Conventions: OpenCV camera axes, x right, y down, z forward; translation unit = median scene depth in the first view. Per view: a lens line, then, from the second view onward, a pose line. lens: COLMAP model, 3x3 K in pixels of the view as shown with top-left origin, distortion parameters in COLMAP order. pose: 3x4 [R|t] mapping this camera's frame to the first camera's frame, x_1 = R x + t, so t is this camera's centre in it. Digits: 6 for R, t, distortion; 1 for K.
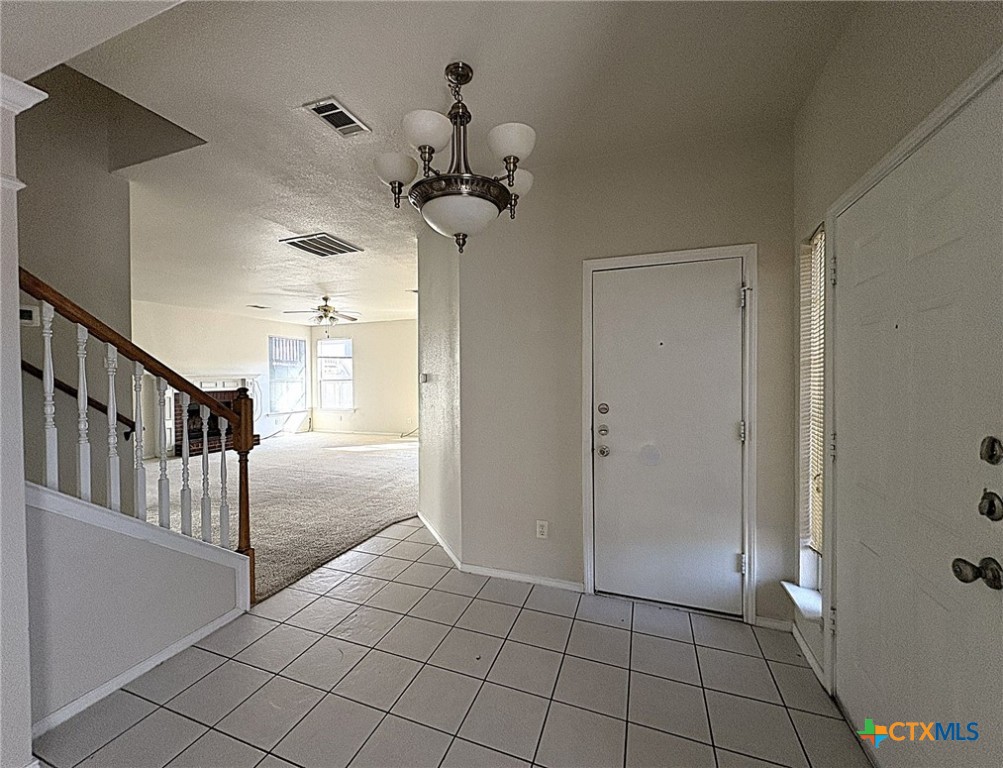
lens RADIAL K [[406.5, 0, 488.0], [0, 406.5, 380.5], [0, 0, 1]] dist [-0.000162, 0.000114]
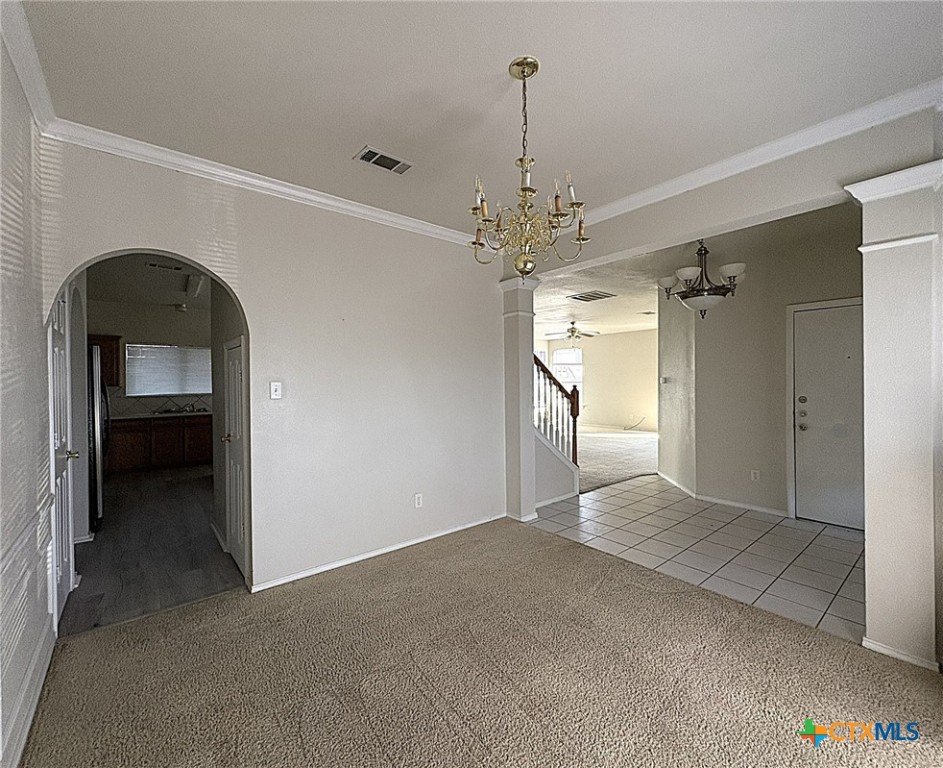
lens RADIAL K [[408.4, 0, 471.4], [0, 408.4, 383.1], [0, 0, 1]] dist [0.002586, 0.000517]
pose [[0.870040, 0.000932, -0.492980, -0.043824], [-0.001143, 0.999999, -0.000127, 0.007285], [0.492980, 0.000674, 0.870040, -0.926963]]
